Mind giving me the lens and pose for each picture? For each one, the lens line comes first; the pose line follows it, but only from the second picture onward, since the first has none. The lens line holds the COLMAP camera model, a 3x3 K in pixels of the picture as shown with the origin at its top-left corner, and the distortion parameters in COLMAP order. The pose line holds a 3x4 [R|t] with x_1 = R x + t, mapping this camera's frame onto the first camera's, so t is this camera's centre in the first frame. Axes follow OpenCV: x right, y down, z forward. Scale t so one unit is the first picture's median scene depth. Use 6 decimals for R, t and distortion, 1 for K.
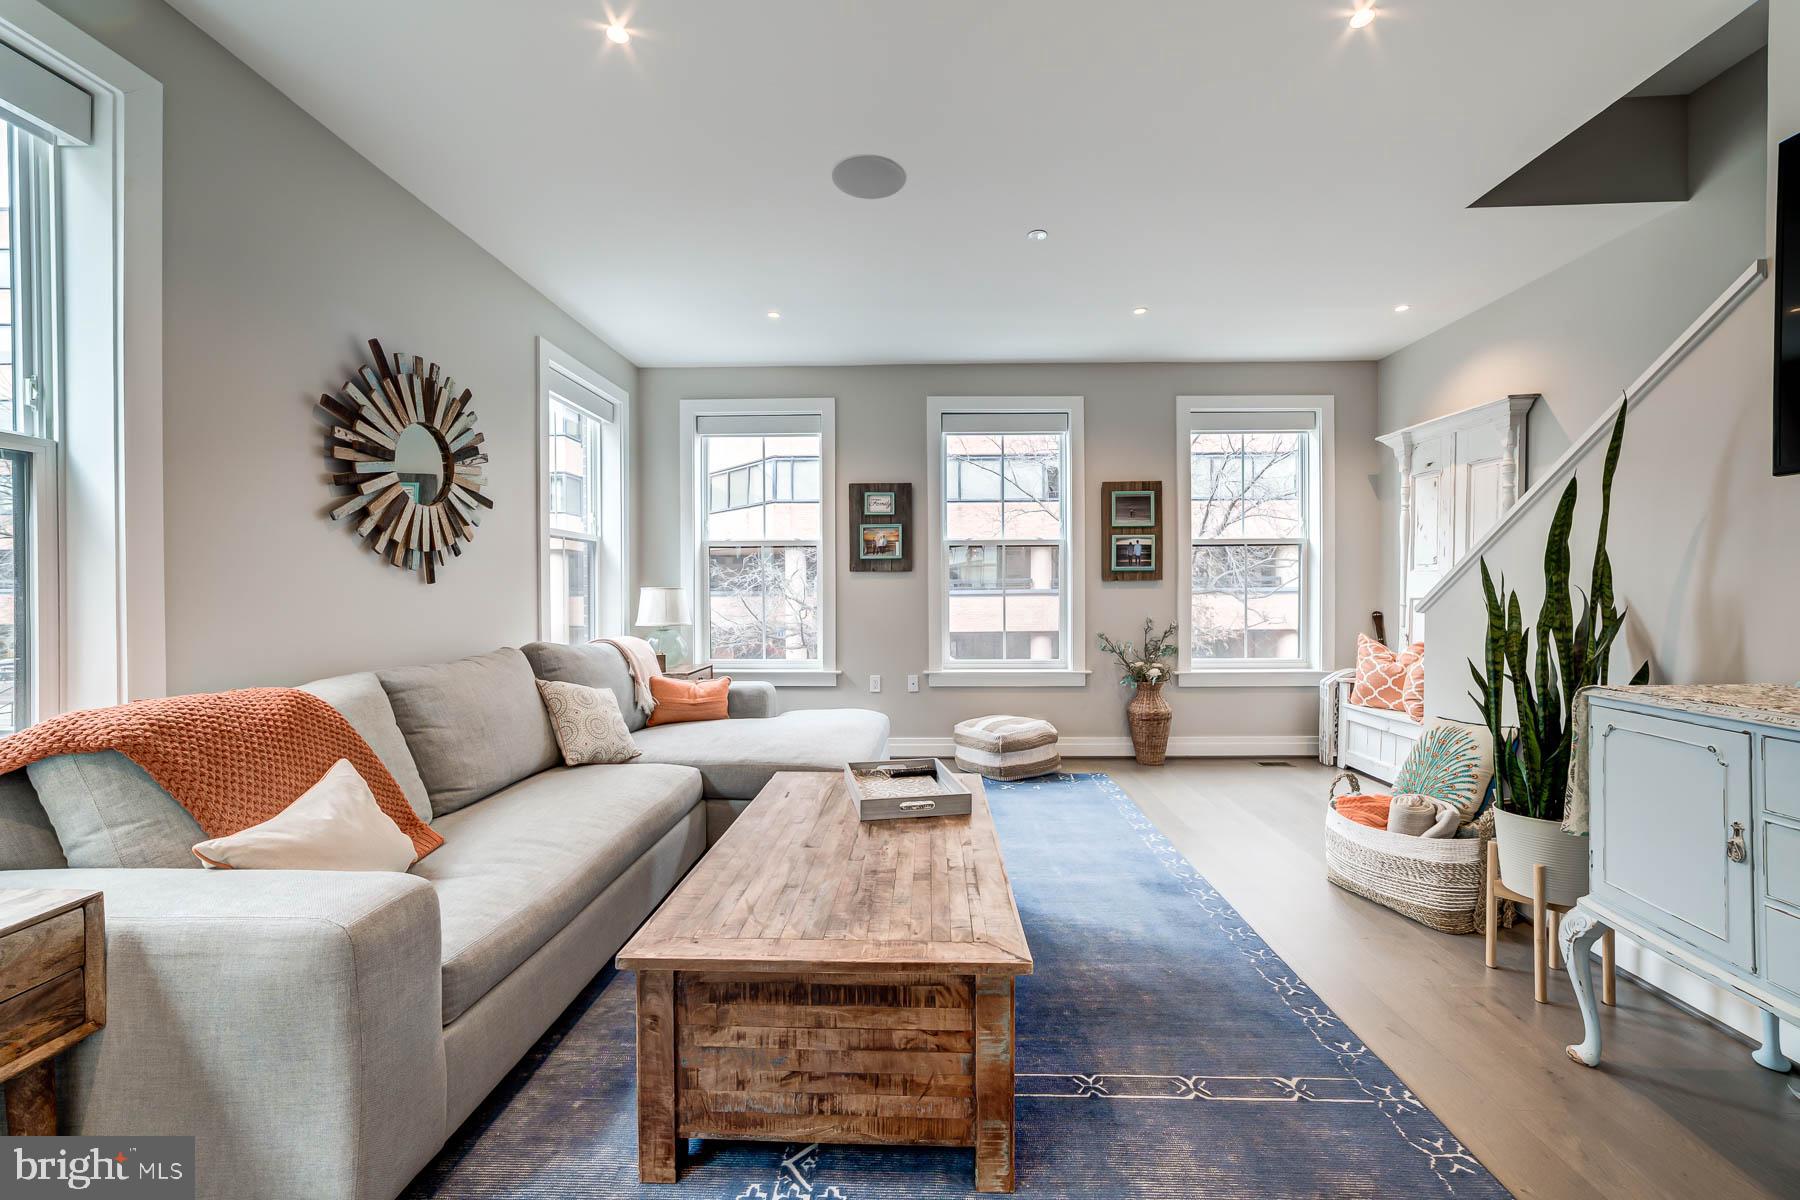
lens RADIAL K [[694.3, 0, 920.4], [0, 694.3, 604.6], [0, 0, 1]] dist [-0.026094, 0.009012]
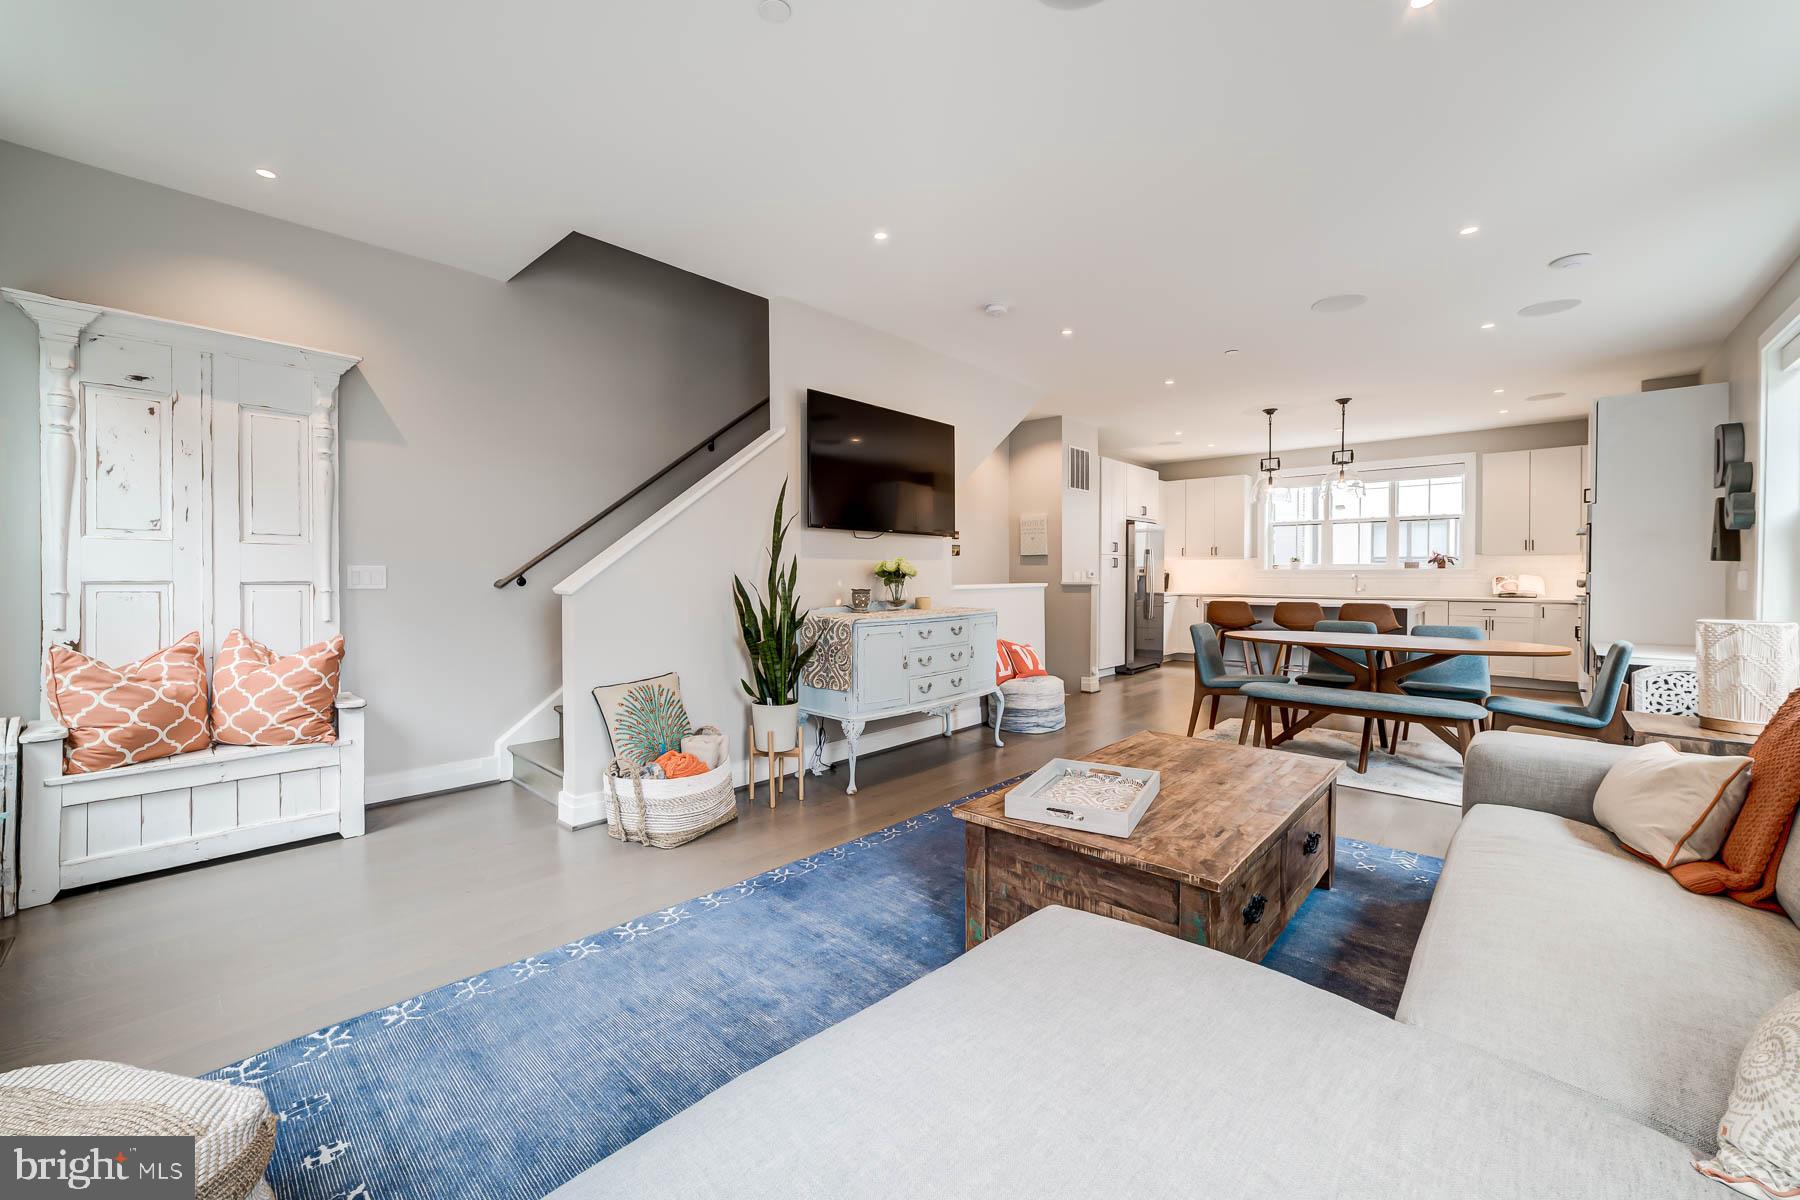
lens RADIAL K [[713.1, 0, 892.8], [0, 713.1, 574.4], [0, 0, 1]] dist [-0.001857, 0.000088]
pose [[-0.738501, 0.003751, 0.674242, -0.248706], [0.008007, 0.999963, 0.003207, -0.012224], [-0.674205, 0.007767, -0.738504, 0.996422]]
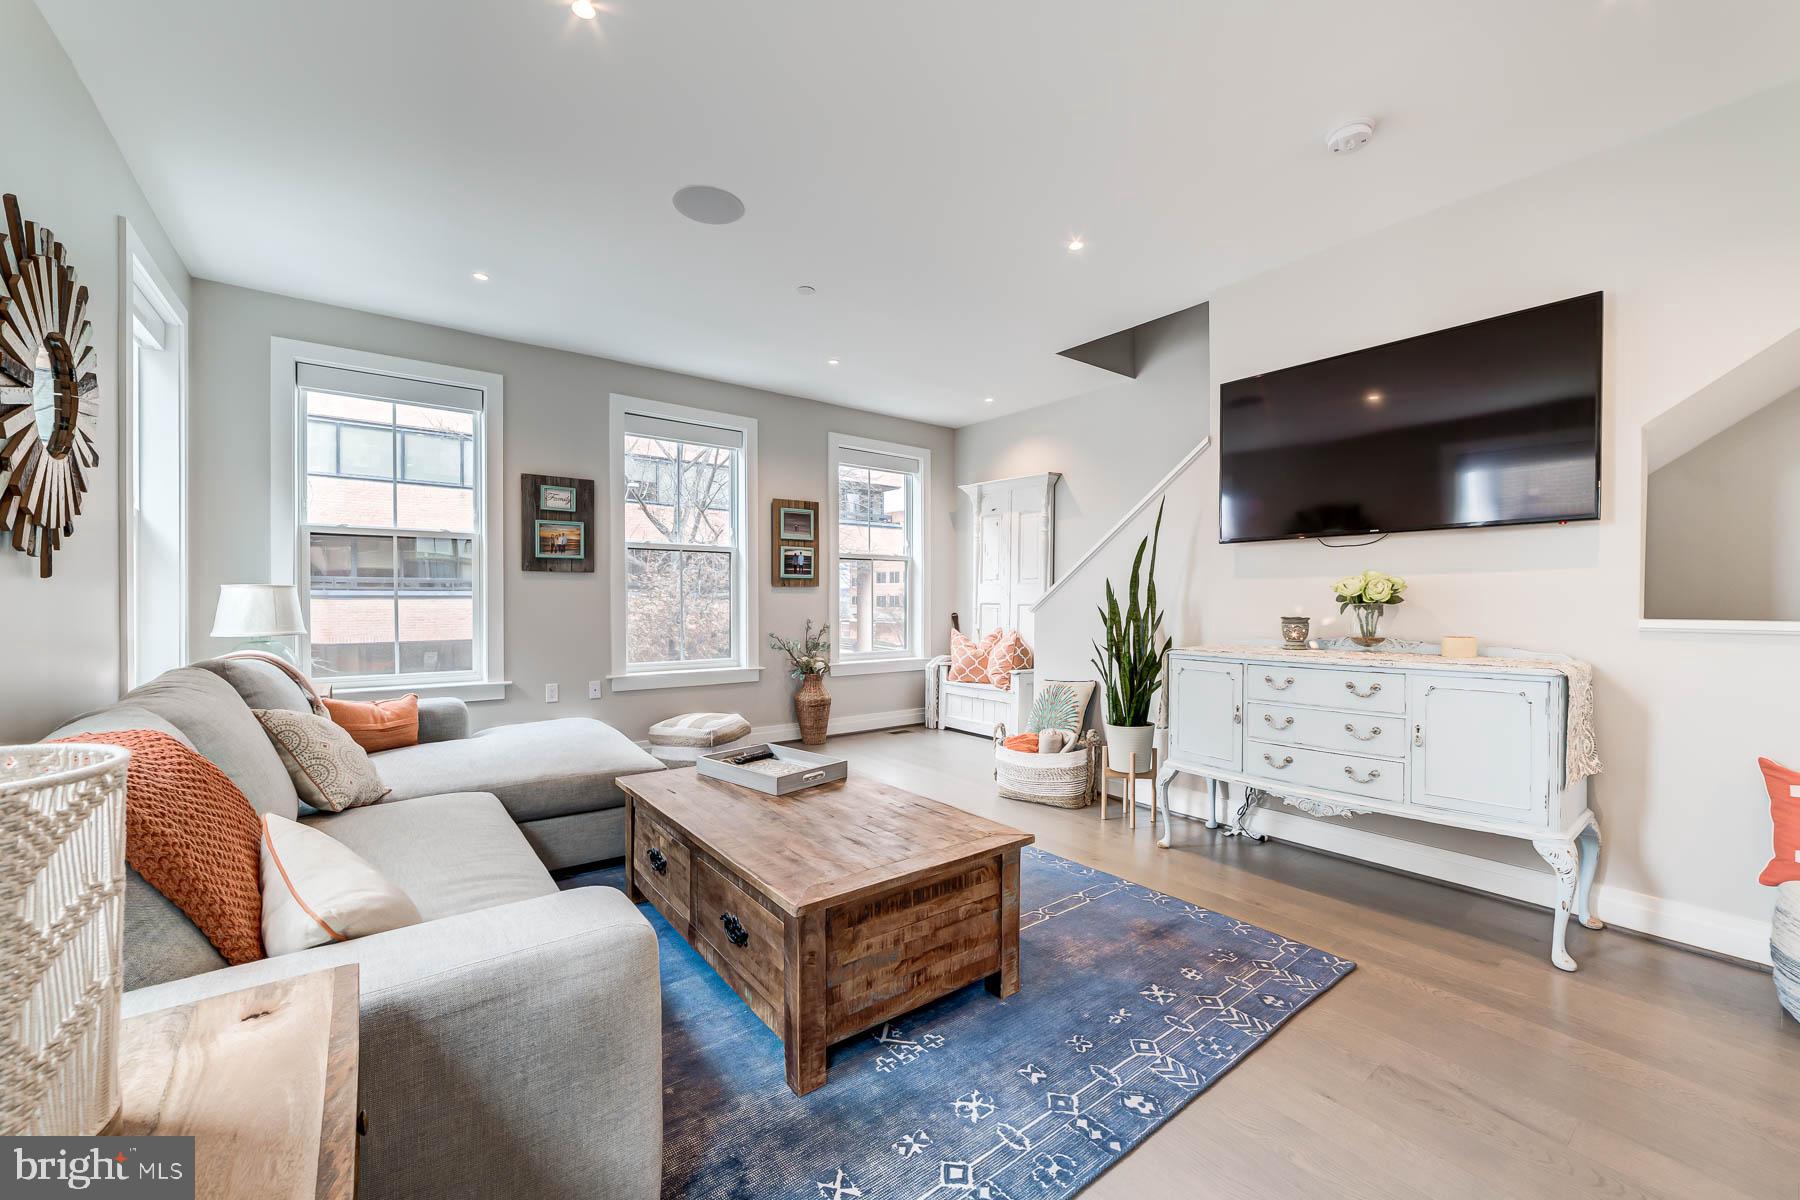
lens RADIAL K [[692.0, 0, 914.3], [0, 692.0, 611.8], [0, 0, 1]] dist [-0.028730, 0.000381]
pose [[0.769969, -0.004361, 0.638066, -0.302840], [0.001319, 0.999985, 0.005244, 0.001278], [-0.638080, -0.003196, 0.769964, -0.007972]]
